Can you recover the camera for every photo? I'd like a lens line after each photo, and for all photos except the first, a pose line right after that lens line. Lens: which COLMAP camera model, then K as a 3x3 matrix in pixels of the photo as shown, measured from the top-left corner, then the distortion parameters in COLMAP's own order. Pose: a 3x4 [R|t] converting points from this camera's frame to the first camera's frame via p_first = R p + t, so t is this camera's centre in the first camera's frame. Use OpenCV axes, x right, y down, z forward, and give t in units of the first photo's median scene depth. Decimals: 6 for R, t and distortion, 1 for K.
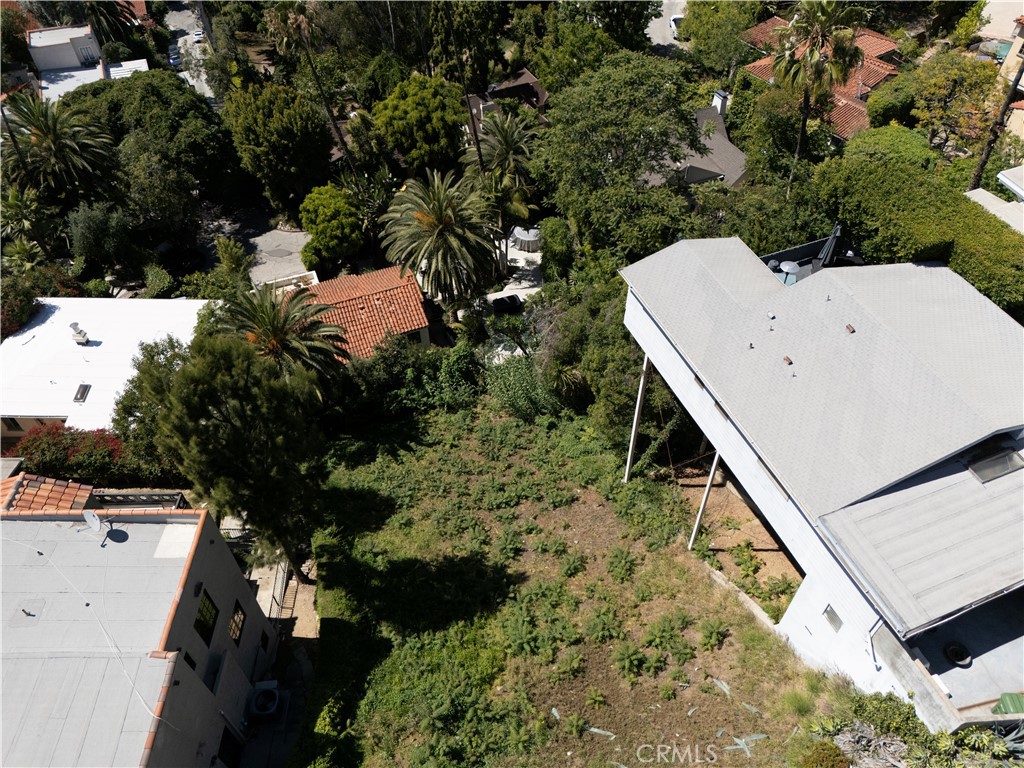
lens RADIAL K [[755.2, 0, 514.9], [0, 755.2, 378.5], [0, 0, 1]] dist [0.068173, -0.063383]
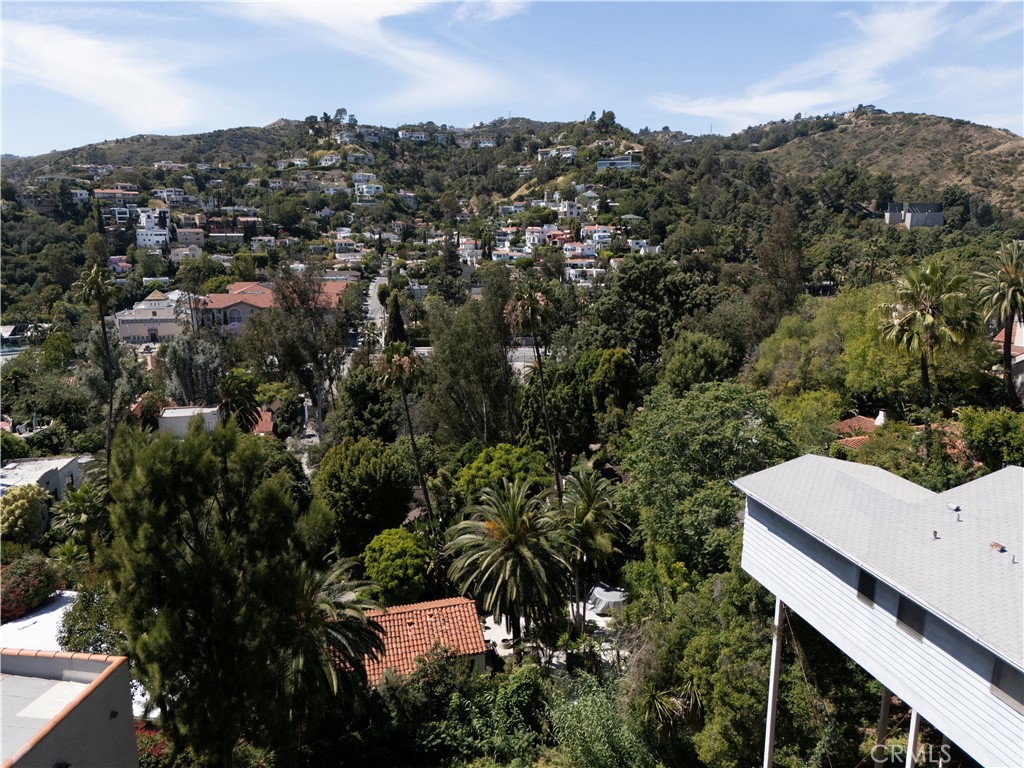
lens RADIAL K [[755.2, 0, 515.3], [0, 755.2, 383.4], [0, 0, 1]] dist [0.068173, -0.063383]
pose [[0.993011, 0.037323, -0.111968, -0.003058], [-0.094394, 0.820633, -0.563605, 0.220055], [0.070849, 0.570235, 0.818421, 0.239283]]
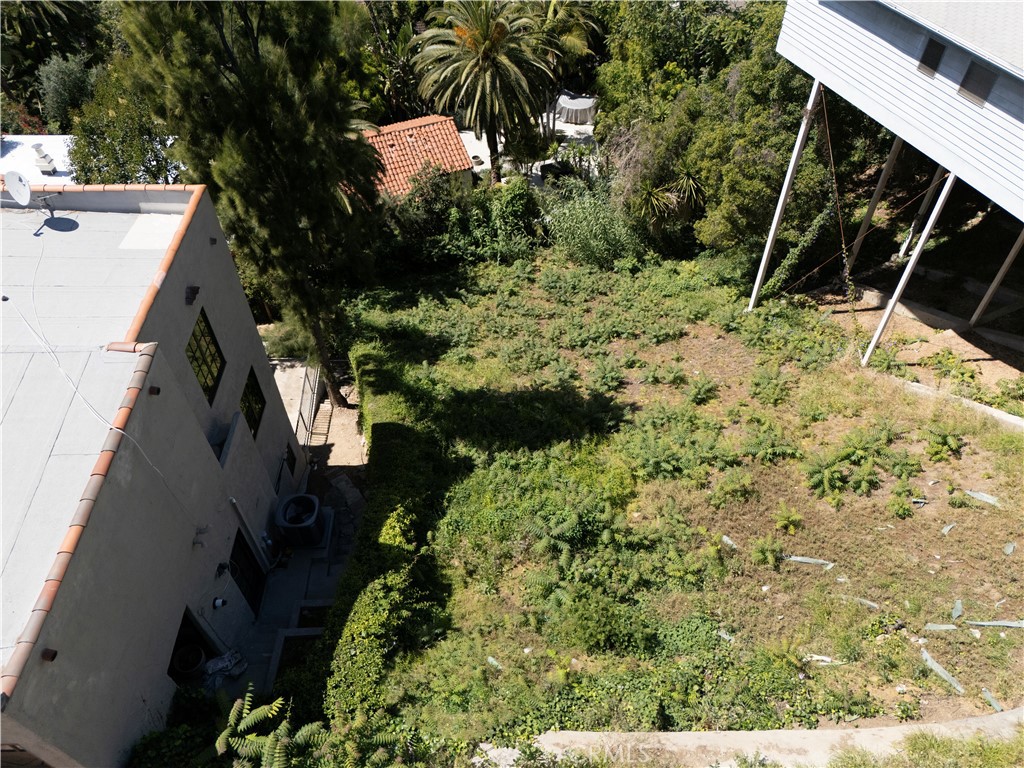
lens RADIAL K [[755.2, 0, 514.7], [0, 755.2, 378.5], [0, 0, 1]] dist [0.068173, -0.063383]
pose [[0.999975, -0.006848, 0.001923, -0.104644], [0.006846, 0.999976, 0.000949, 0.227697], [-0.001929, -0.000936, 0.999998, 0.258166]]
